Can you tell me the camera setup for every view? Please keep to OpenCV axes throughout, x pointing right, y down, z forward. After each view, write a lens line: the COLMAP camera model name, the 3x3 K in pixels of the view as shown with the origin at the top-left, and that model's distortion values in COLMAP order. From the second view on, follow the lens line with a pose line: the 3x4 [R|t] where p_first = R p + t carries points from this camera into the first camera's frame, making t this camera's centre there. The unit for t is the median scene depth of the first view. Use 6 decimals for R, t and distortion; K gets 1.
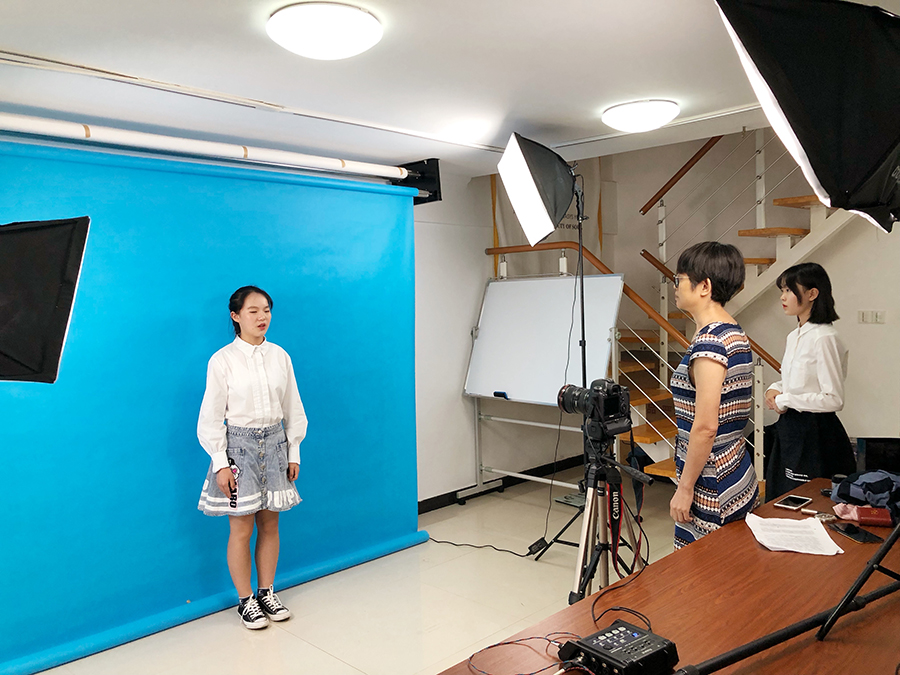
lens RADIAL K [[730.7, 0, 446.9], [0, 730.7, 343.4], [0, 0, 1]] dist [0.075123, -0.127582]
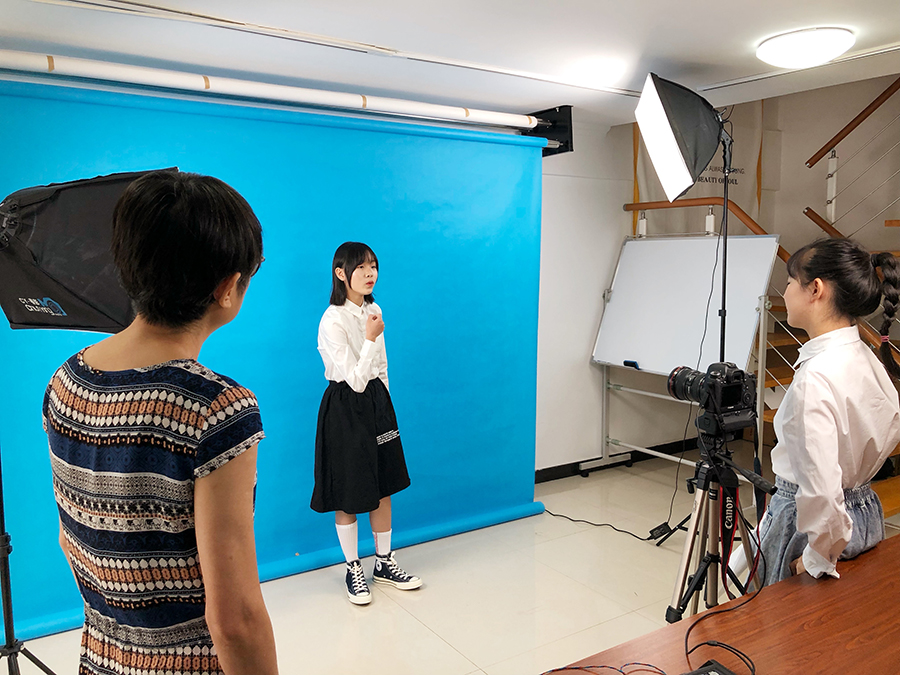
lens RADIAL K [[736.9, 0, 450.0], [0, 736.9, 337.5], [0, 0, 1]] dist [0.011075, 0.017146]
pose [[0.980478, 0.044429, -0.191543, 0.031802], [-0.034549, 0.997909, 0.054622, -0.007373], [0.193570, -0.046938, 0.979963, 0.053447]]
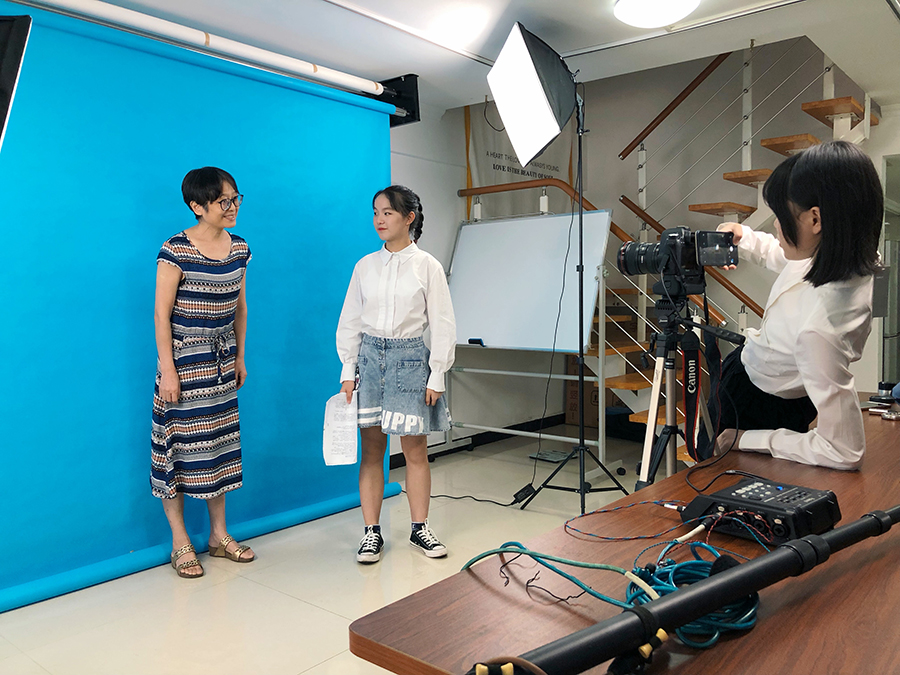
lens RADIAL K [[736.9, 0, 450.0], [0, 736.9, 337.5], [0, 0, 1]] dist [0.011075, 0.017146]
pose [[0.995631, 0.013943, 0.092330, -0.056024], [-0.013681, 0.999900, -0.003473, 0.084503], [-0.092369, 0.002195, 0.995722, 0.088874]]
